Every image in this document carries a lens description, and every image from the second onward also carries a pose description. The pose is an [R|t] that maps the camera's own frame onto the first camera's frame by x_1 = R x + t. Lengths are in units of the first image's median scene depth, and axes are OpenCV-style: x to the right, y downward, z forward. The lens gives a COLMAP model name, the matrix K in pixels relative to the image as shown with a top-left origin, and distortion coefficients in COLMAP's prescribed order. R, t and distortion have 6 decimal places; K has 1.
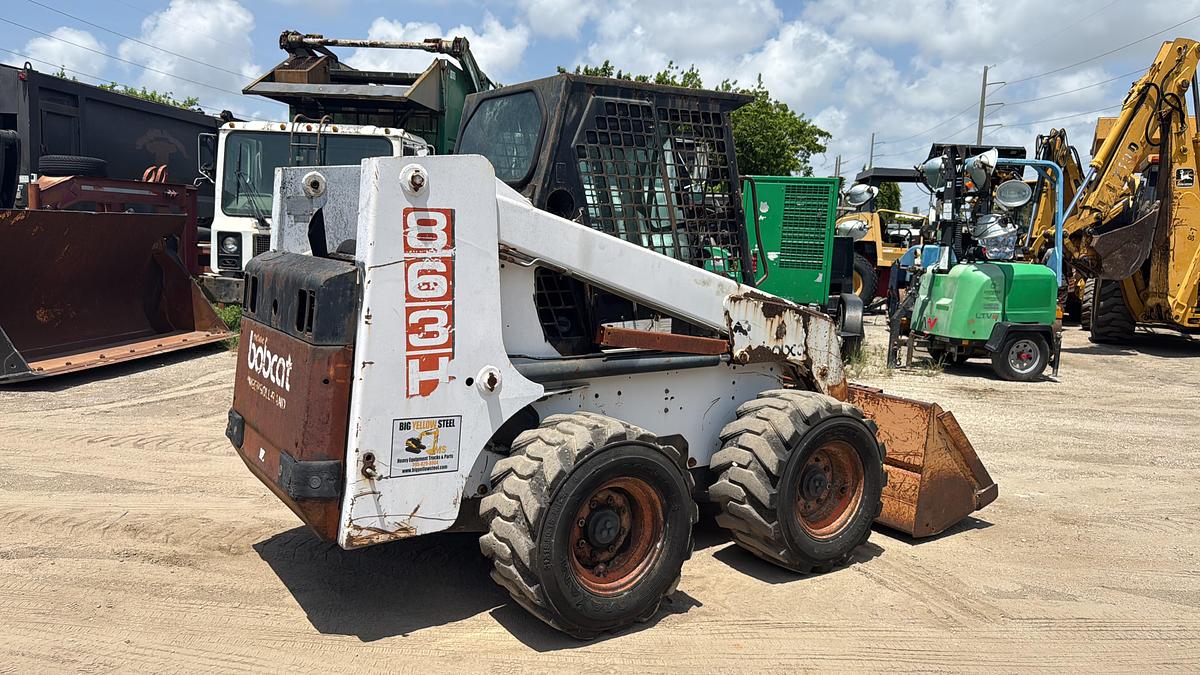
lens RADIAL K [[906.4, 0, 593.6], [0, 906.4, 334.5], [0, 0, 1]] dist [0.062290, -0.083153]
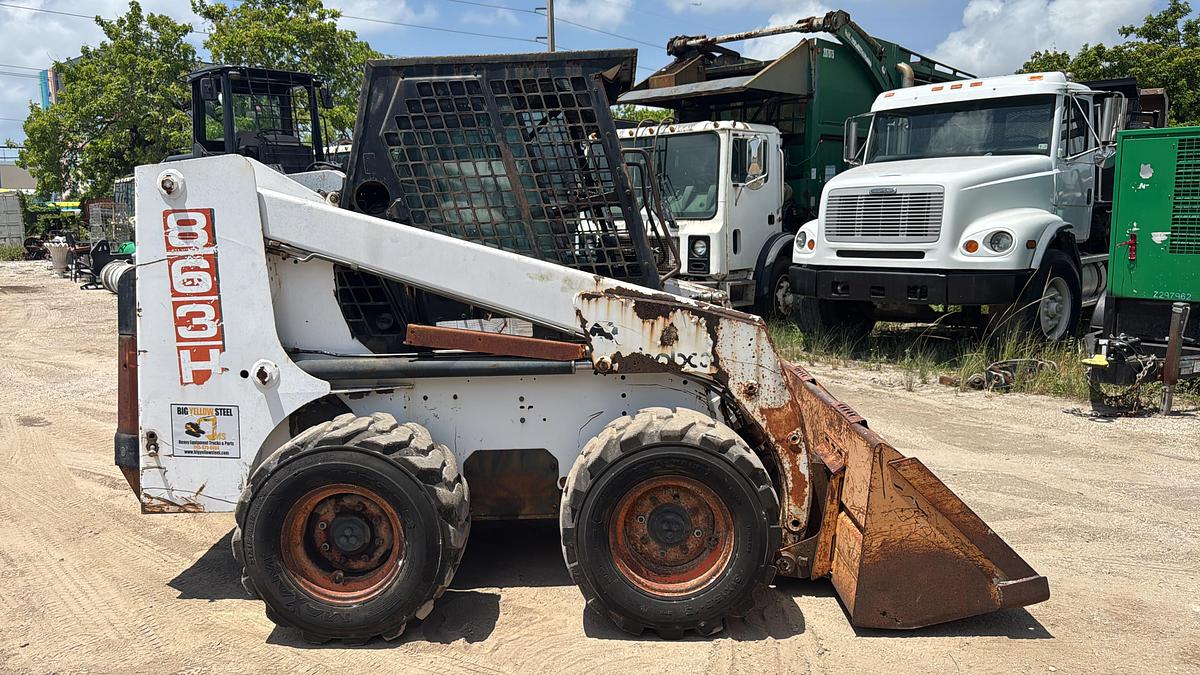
lens RADIAL K [[906.4, 0, 595.7], [0, 906.4, 355.8], [0, 0, 1]] dist [0.062290, -0.083153]
pose [[0.807688, 0.042610, -0.588068, 0.687060], [-0.026518, 0.999001, 0.035963, -0.014651], [0.589013, -0.013453, 0.808011, 0.333886]]
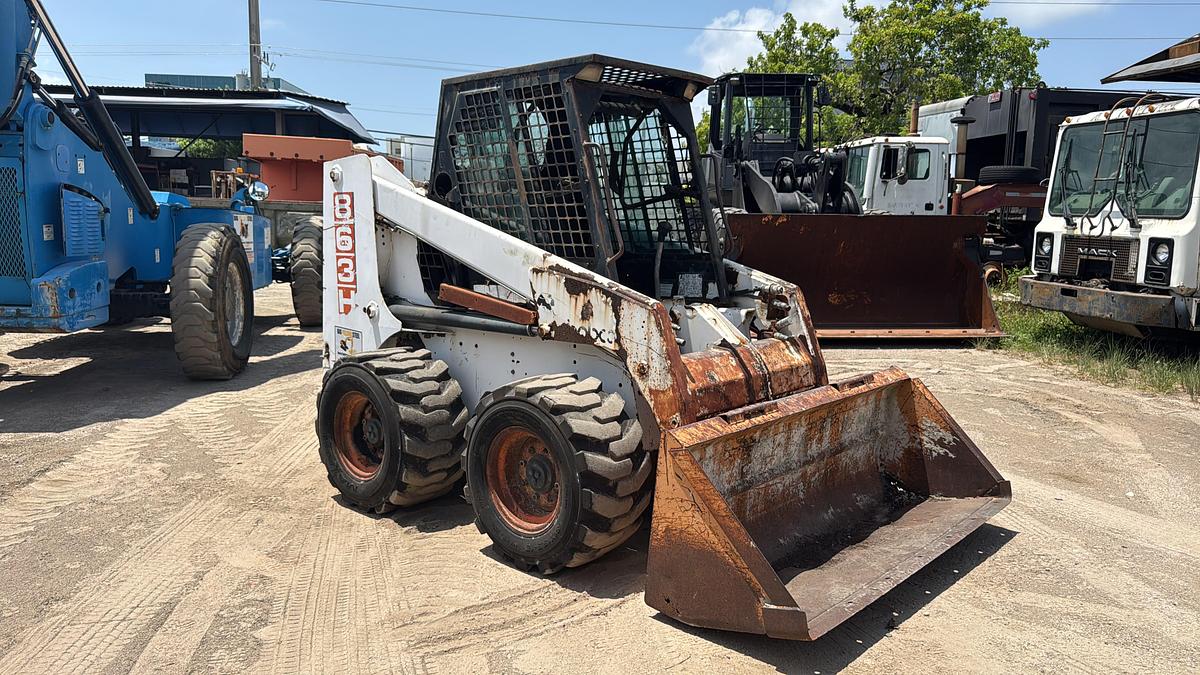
lens RADIAL K [[906.4, 0, 617.8], [0, 906.4, 354.2], [0, 0, 1]] dist [0.062290, -0.083153]
pose [[0.246331, 0.119910, -0.961739, 1.185433], [-0.118932, 0.988557, 0.092792, -0.053465], [0.961861, 0.091524, 0.257773, 0.872285]]
